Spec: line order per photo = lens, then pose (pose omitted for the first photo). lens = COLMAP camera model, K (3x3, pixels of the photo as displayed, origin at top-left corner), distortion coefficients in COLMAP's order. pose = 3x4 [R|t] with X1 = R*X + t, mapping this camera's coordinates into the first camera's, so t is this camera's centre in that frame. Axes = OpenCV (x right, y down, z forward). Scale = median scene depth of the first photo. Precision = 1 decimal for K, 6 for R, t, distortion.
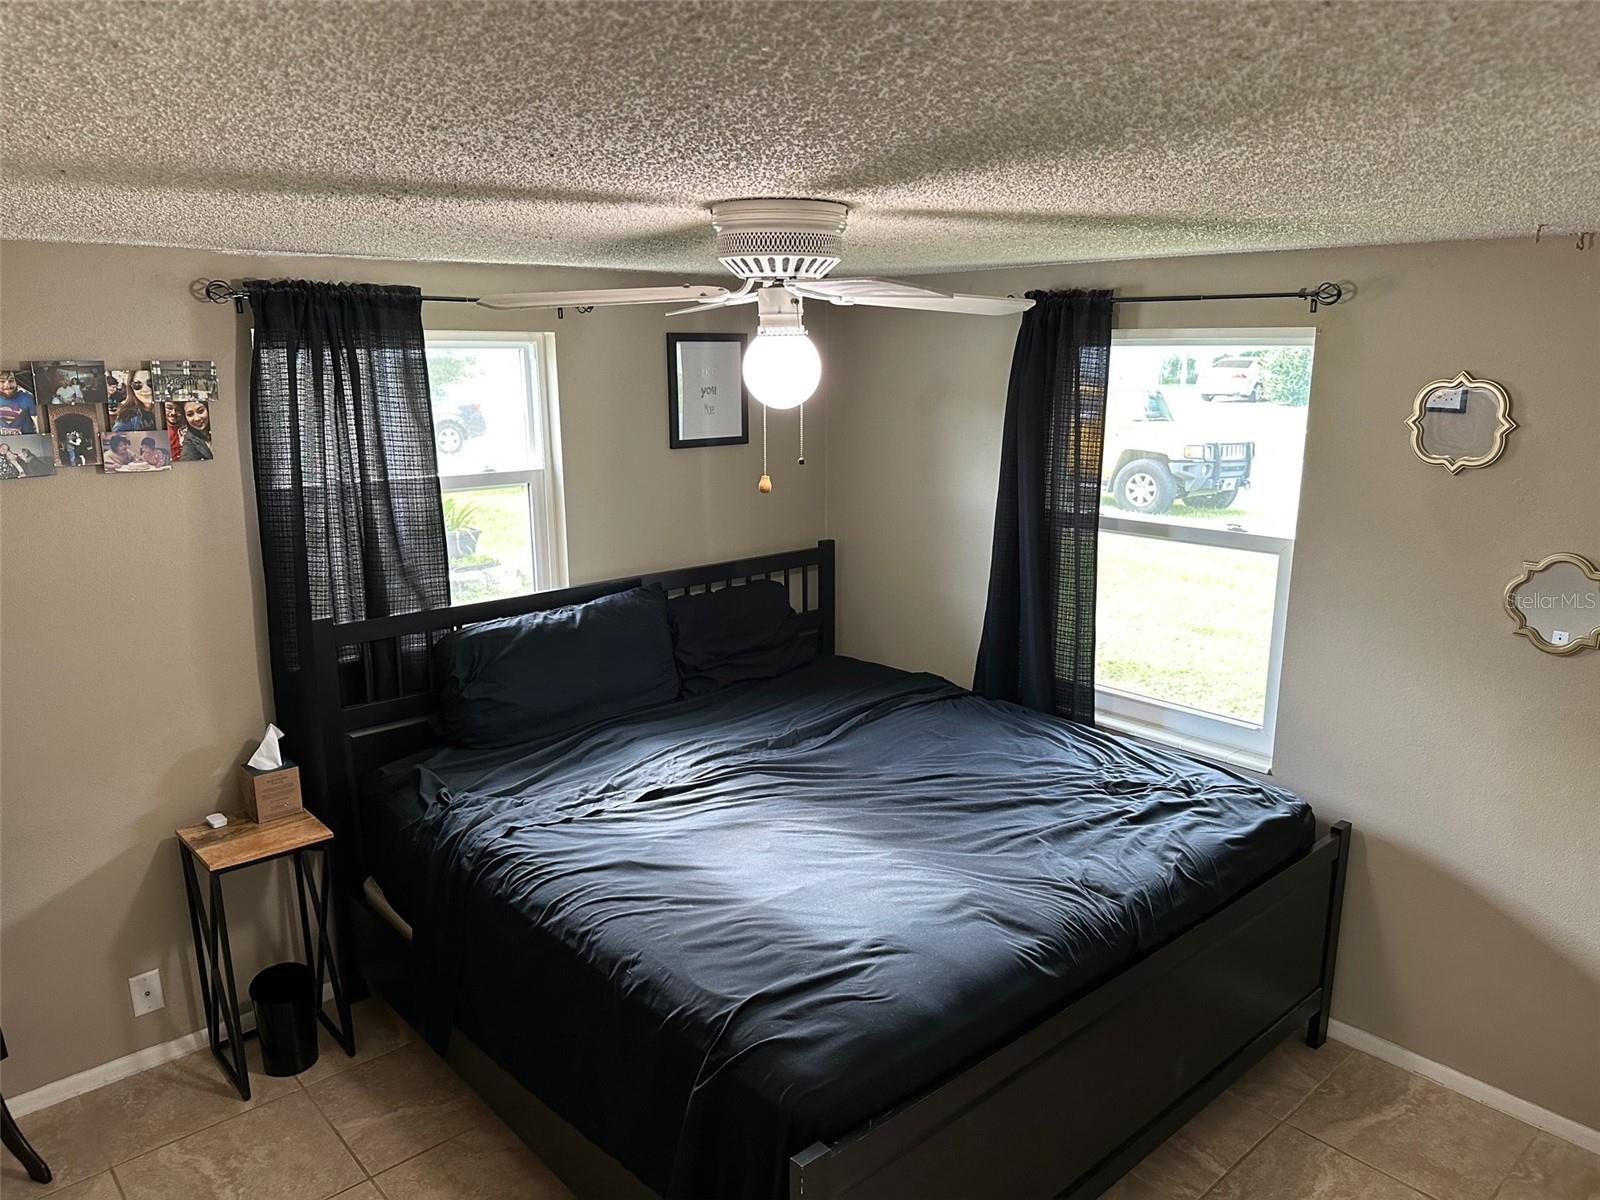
lens RADIAL K [[1120.7, 0, 805.5], [0, 1120.7, 601.5], [0, 0, 1]] dist [0.121404, -0.140176]
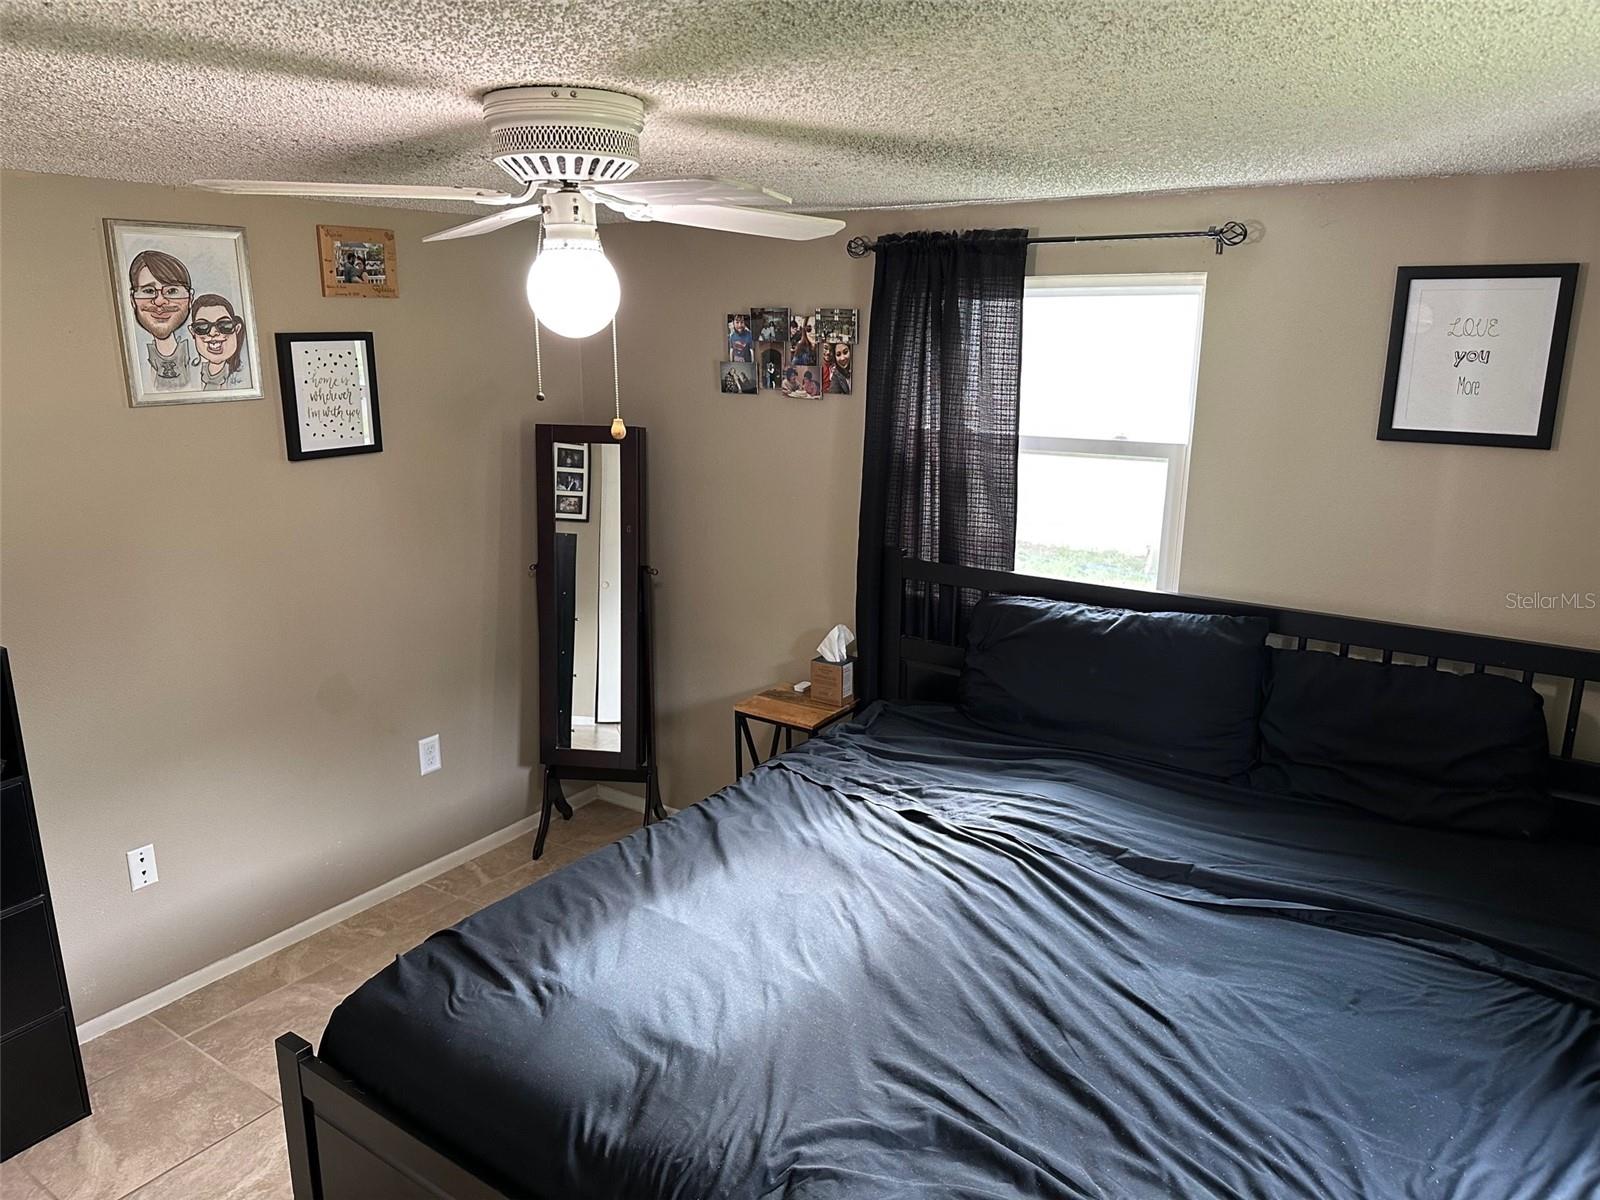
lens RADIAL K [[1120.7, 0, 805.5], [0, 1120.7, 601.5], [0, 0, 1]] dist [0.121404, -0.140176]
pose [[0.233956, 0.236978, -0.942924, 0.631093], [-0.224158, 0.956859, 0.184862, -0.125984], [0.946054, 0.168115, 0.276984, 0.684405]]
